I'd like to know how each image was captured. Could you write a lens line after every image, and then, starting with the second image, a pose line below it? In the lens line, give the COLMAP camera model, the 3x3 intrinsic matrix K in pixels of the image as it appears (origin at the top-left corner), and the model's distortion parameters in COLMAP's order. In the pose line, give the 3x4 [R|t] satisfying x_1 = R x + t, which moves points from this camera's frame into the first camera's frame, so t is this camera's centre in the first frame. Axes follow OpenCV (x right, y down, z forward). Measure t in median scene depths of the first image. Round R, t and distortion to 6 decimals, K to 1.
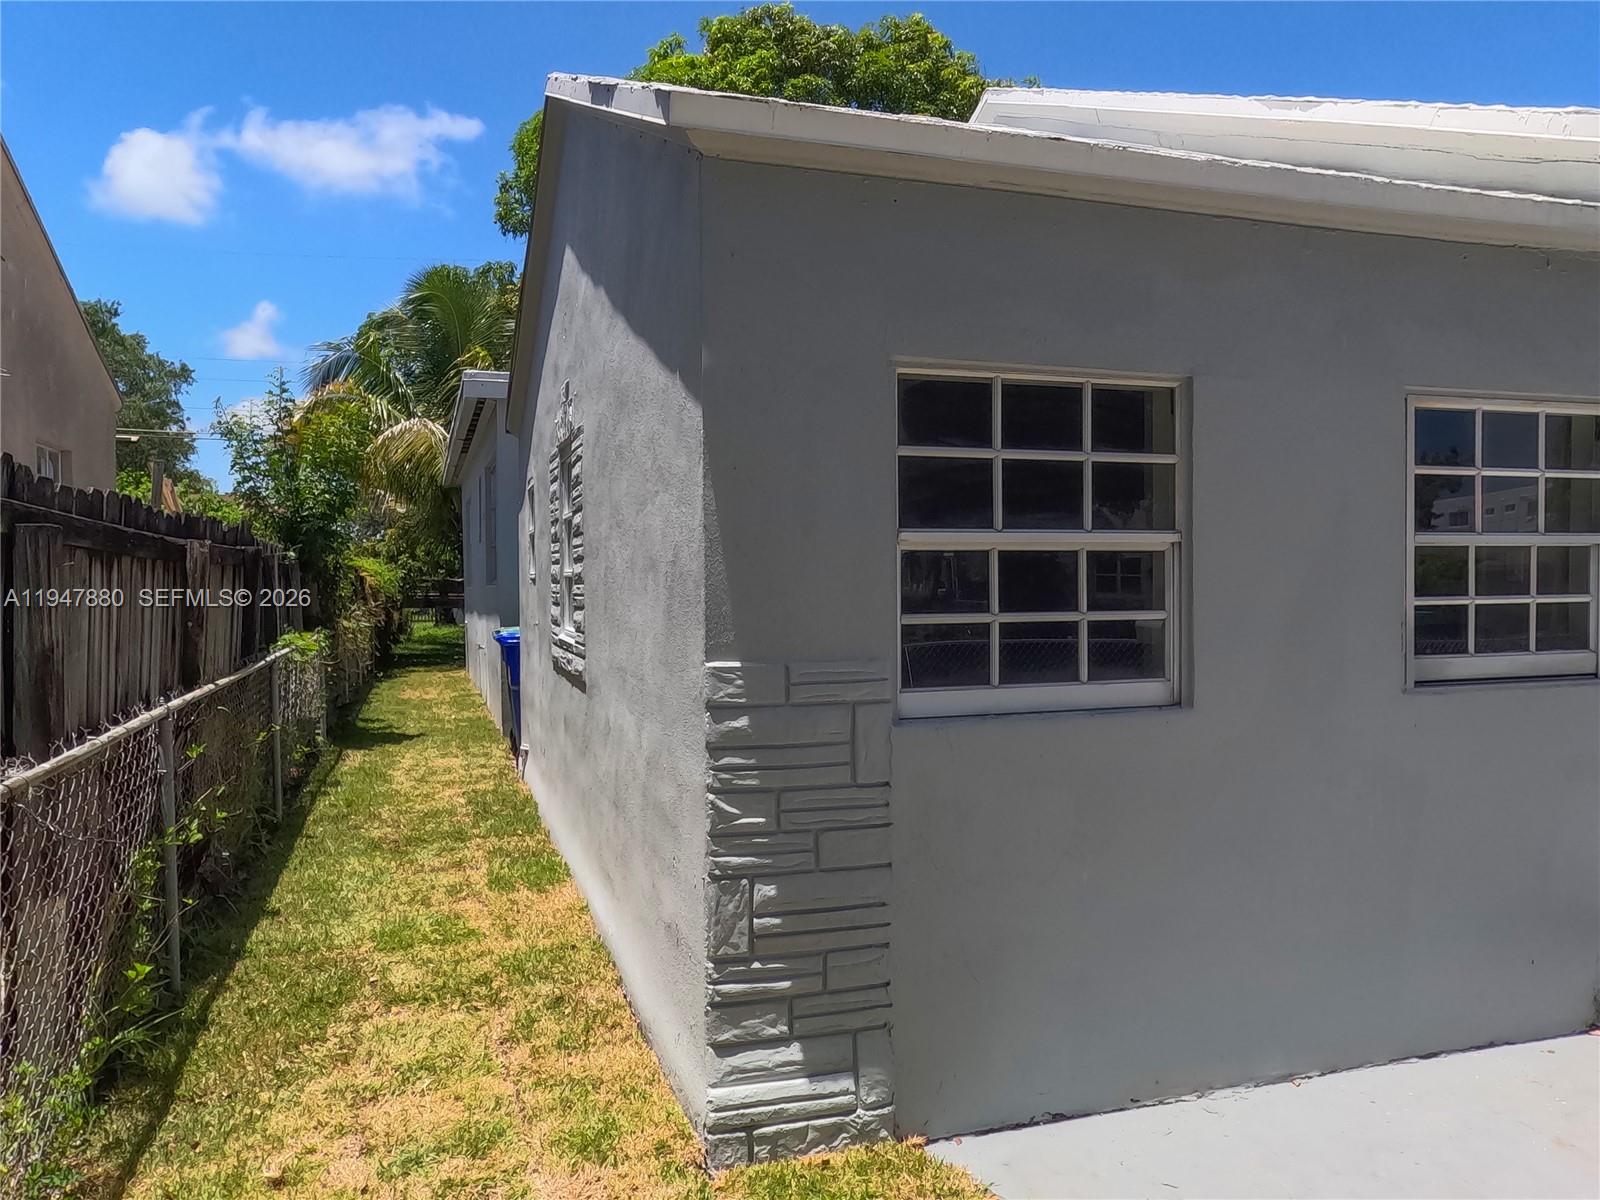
lens RADIAL K [[1029.9, 0, 809.9], [0, 1029.9, 610.4], [0, 0, 1]] dist [0.001761, 0.002589]
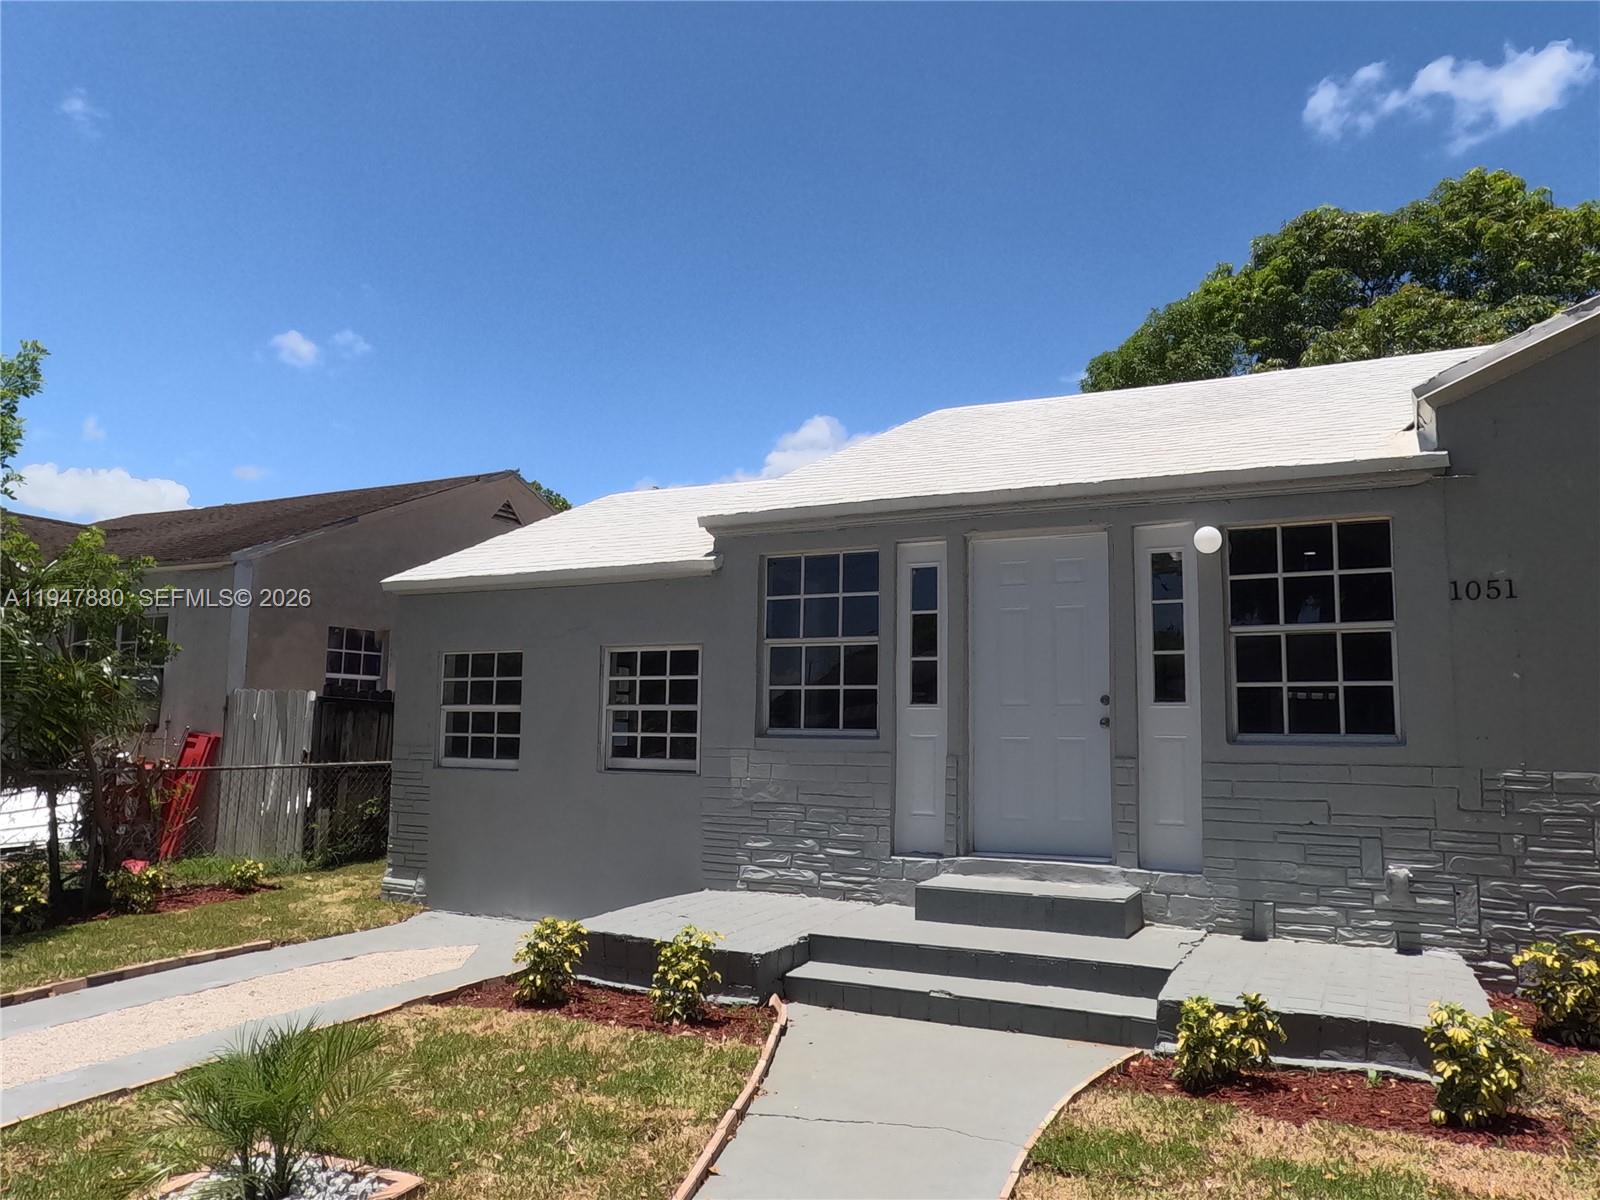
lens RADIAL K [[1163.8, 0, 801.4], [0, 1163.8, 608.1], [0, 0, 1]] dist [-0.100267, 0.104205]
pose [[0.708426, -0.065822, -0.702709, 3.114560], [-0.041574, 0.990021, -0.134646, 0.051378], [0.704559, 0.124602, 0.698621, -0.650362]]
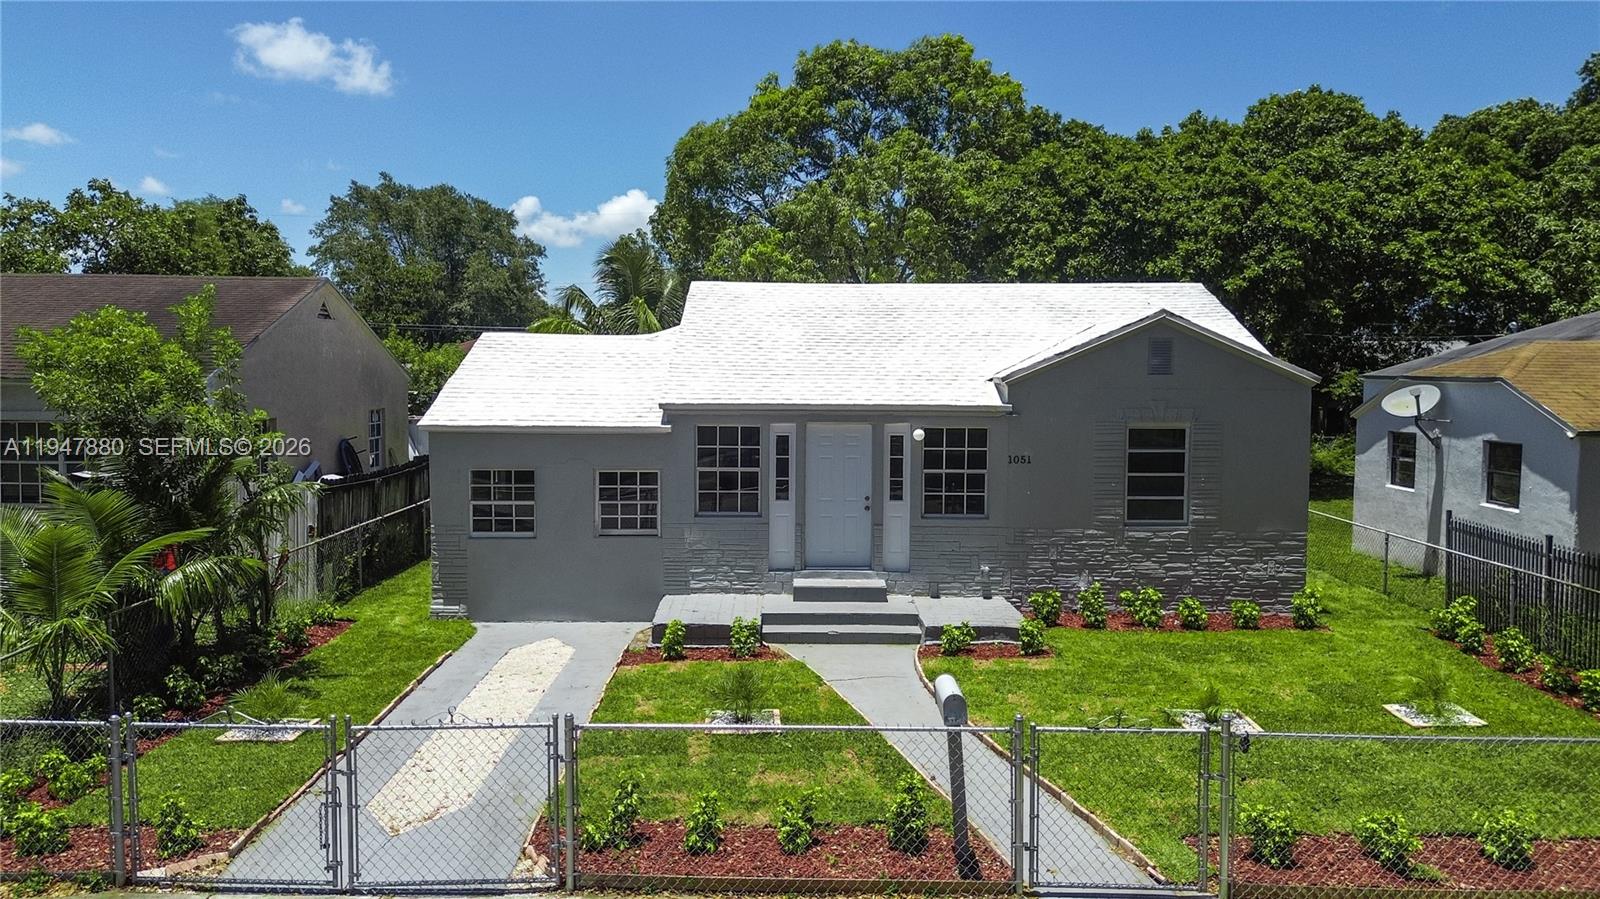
lens RADIAL K [[1150.4, 0, 800.0], [0, 1150.4, 449.5], [0, 0, 1]] dist [0.065189, -0.066981]
pose [[0.956988, 0.024946, -0.289052, 3.115788], [-0.016430, 0.999358, 0.031852, -0.512323], [0.289661, -0.025733, 0.956783, -3.790497]]
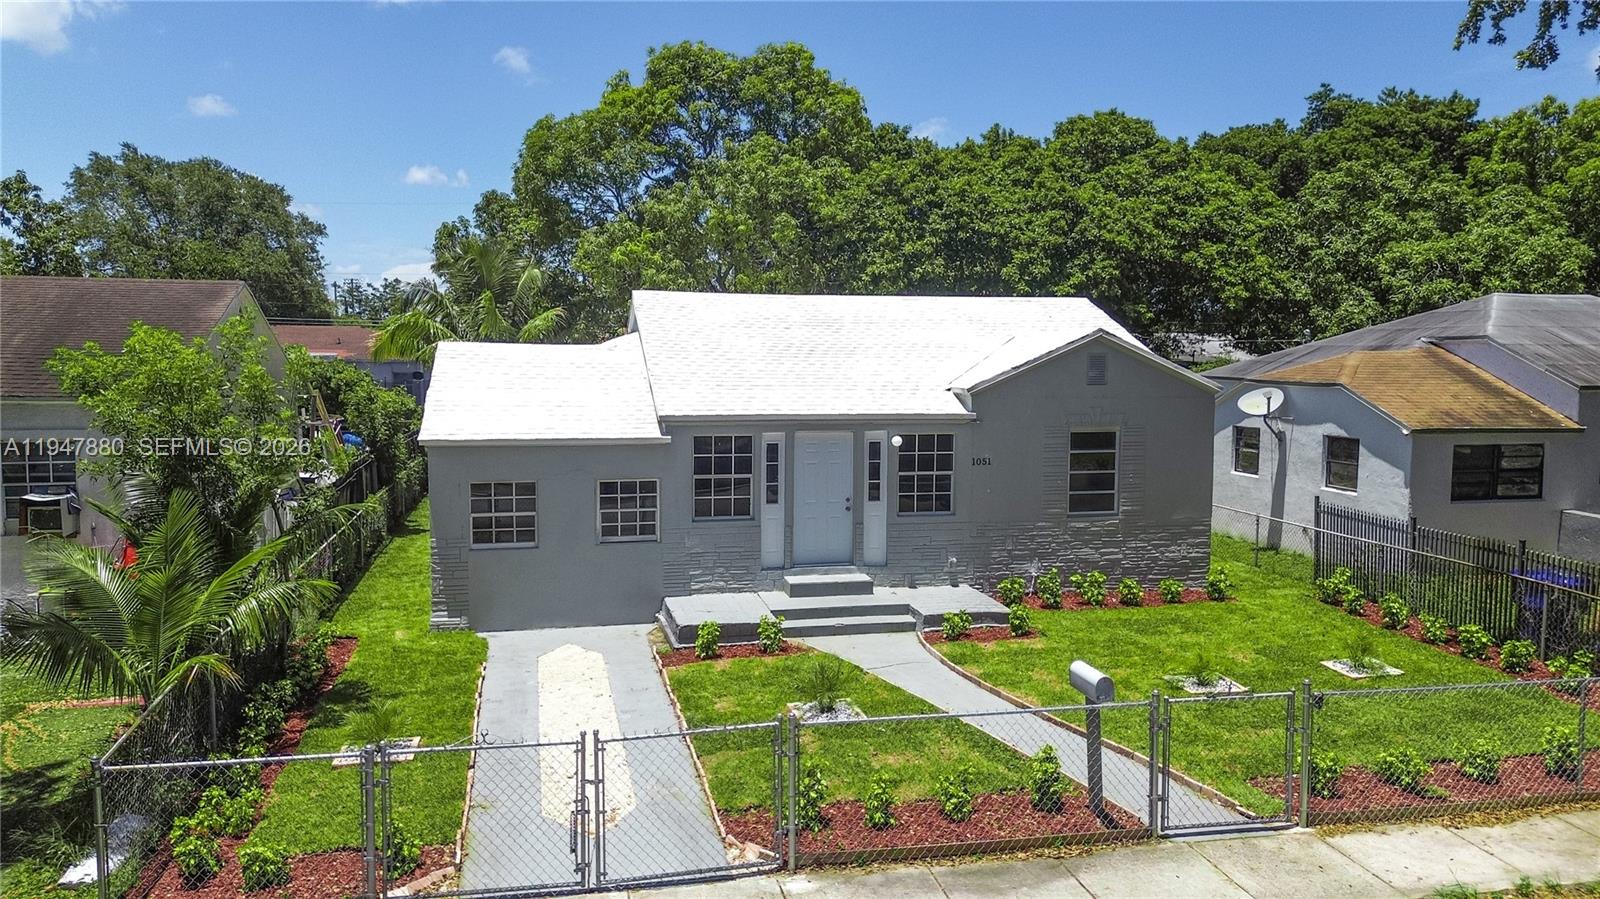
lens RADIAL K [[1150.4, 0, 800.0], [0, 1150.4, 449.5], [0, 0, 1]] dist [0.065189, -0.066981]
pose [[0.997552, 0.011794, -0.068933, 2.008927], [-0.008571, 0.998865, 0.046860, -0.647644], [0.069408, -0.046154, 0.996520, -4.406533]]
